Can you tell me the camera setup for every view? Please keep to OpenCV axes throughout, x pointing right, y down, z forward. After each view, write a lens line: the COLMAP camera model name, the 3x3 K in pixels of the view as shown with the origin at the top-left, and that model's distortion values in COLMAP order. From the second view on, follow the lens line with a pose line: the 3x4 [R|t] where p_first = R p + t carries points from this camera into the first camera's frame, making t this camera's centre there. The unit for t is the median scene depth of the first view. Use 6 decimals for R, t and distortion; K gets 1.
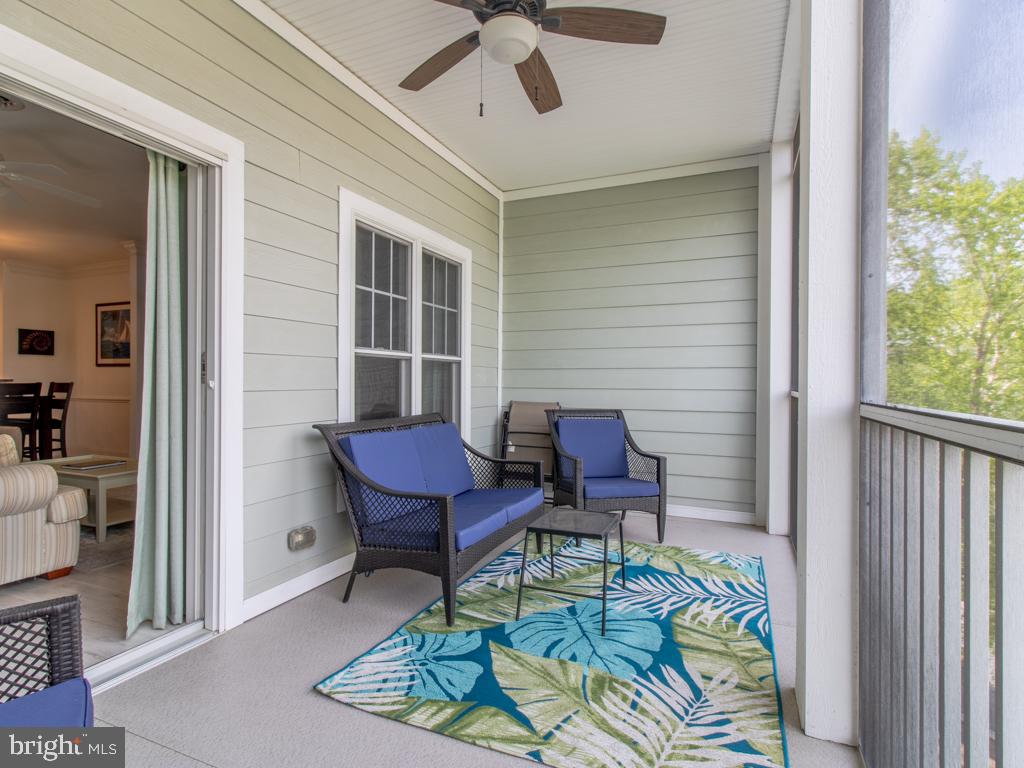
lens RADIAL K [[535.1, 0, 511.7], [0, 535.1, 380.1], [0, 0, 1]] dist [0.005216, 0.000694]
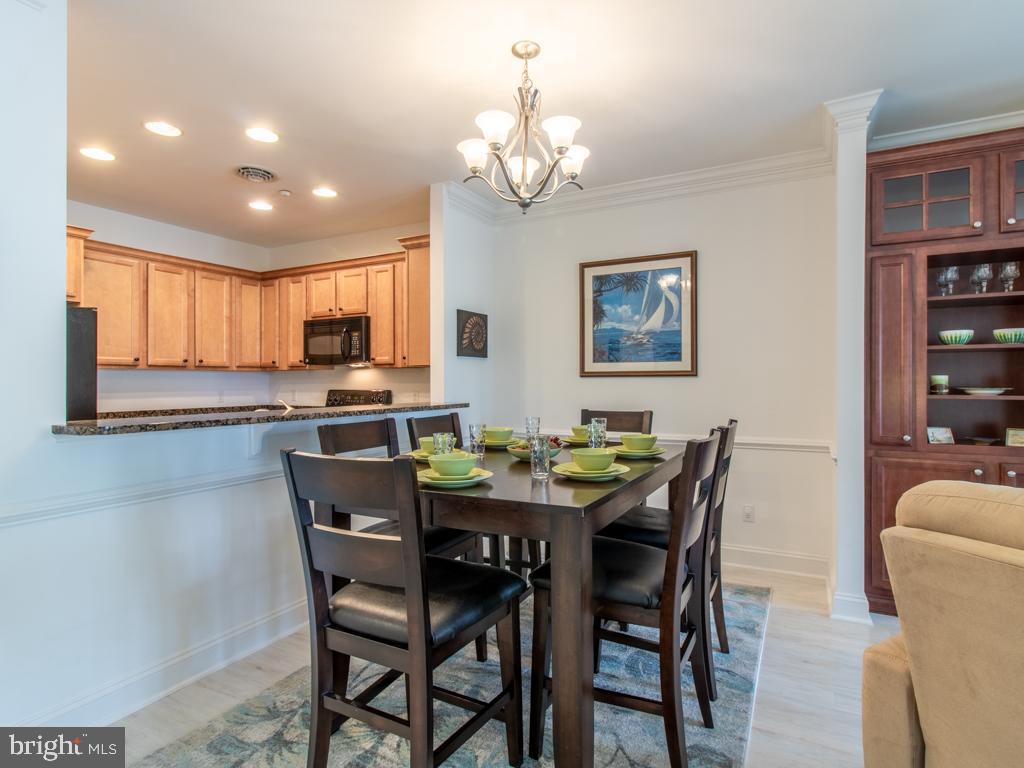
lens RADIAL K [[535.1, 0, 513.9], [0, 535.1, 381.6], [0, 0, 1]] dist [0.005216, 0.000694]
pose [[0.996232, -0.004711, -0.086597, -0.803824], [0.004189, 0.999972, -0.006208, -0.017676], [0.086624, 0.005822, 0.996224, 0.453175]]
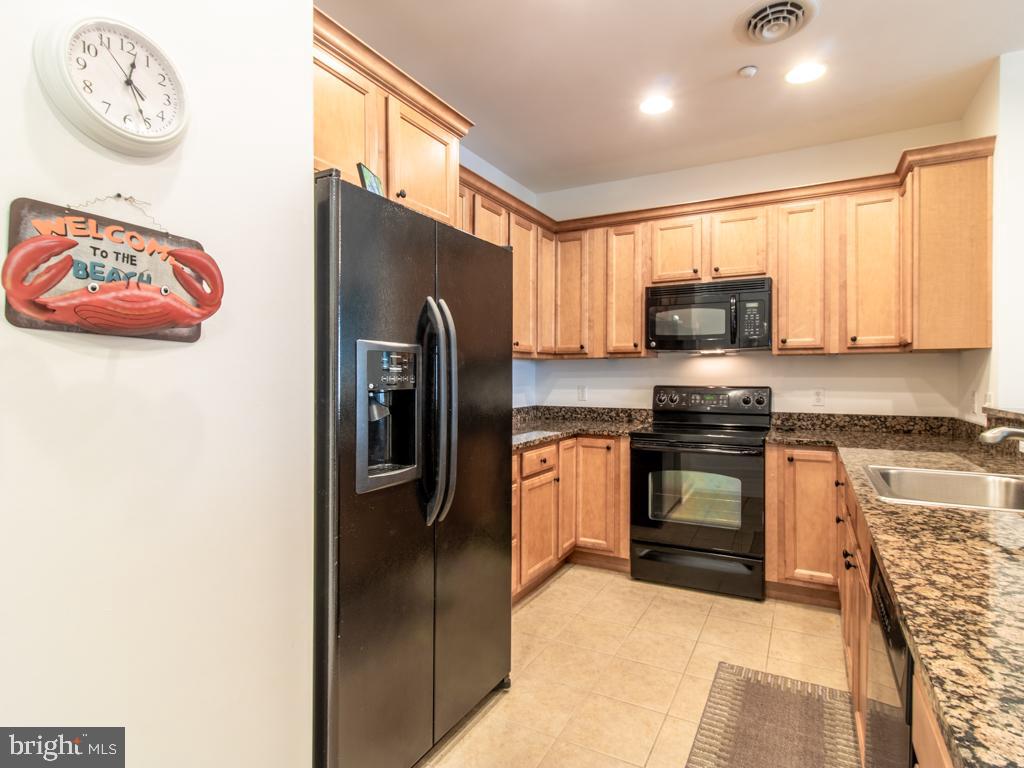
lens RADIAL K [[535.1, 0, 532.5], [0, 535.1, 384.7], [0, 0, 1]] dist [0.005216, 0.000694]
pose [[0.997184, -0.001802, -0.074966, -1.192467], [0.002848, 0.999900, 0.013855, -0.020446], [0.074934, -0.014029, 0.997090, 0.621678]]
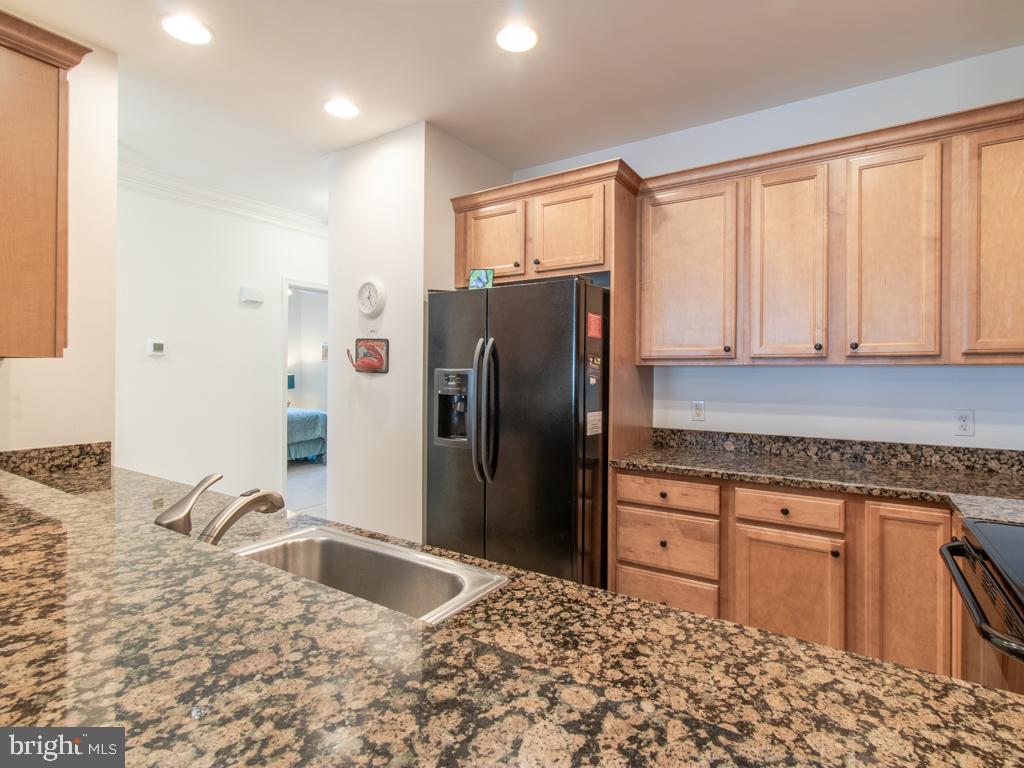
lens RADIAL K [[535.1, 0, 513.8], [0, 535.1, 366.2], [0, 0, 1]] dist [0.005216, 0.000694]
pose [[-0.182080, -0.015713, -0.983158, -0.899161], [-0.006796, 0.999869, -0.014722, -0.030469], [0.983260, 0.004001, -0.182163, 0.934515]]
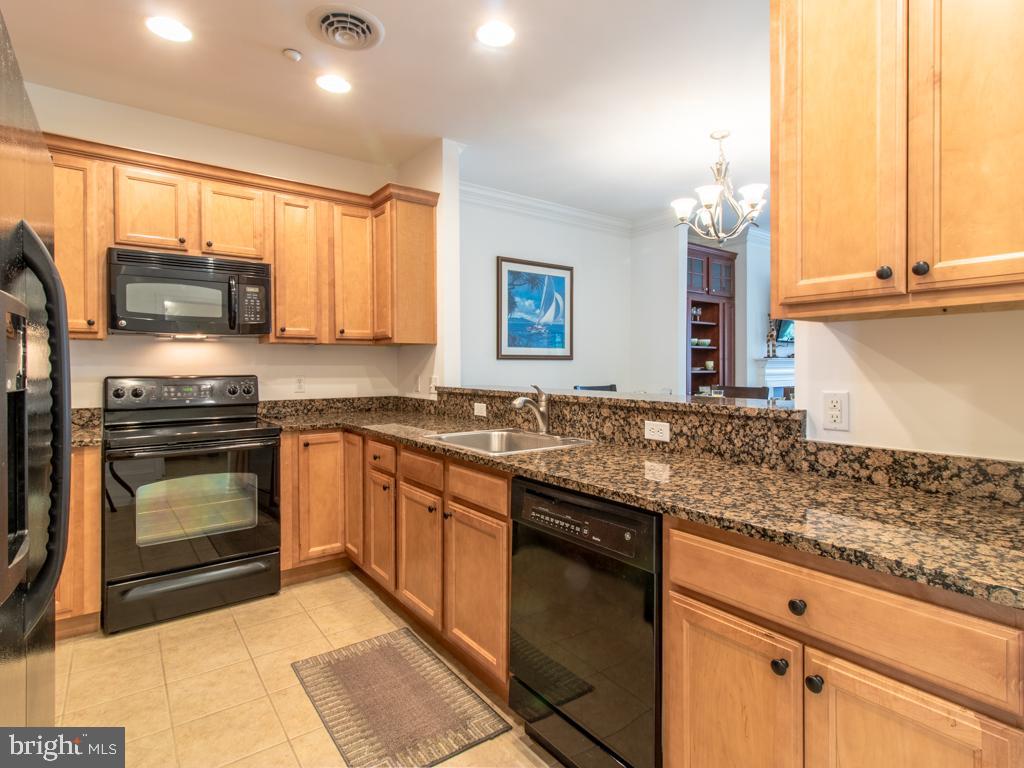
lens RADIAL K [[535.1, 0, 514.6], [0, 535.1, 370.6], [0, 0, 1]] dist [0.005216, 0.000694]
pose [[0.507900, -0.013785, 0.861306, -1.302849], [0.003759, 0.999898, 0.013787, -0.020897], [-0.861408, -0.003764, 0.507900, 0.683768]]
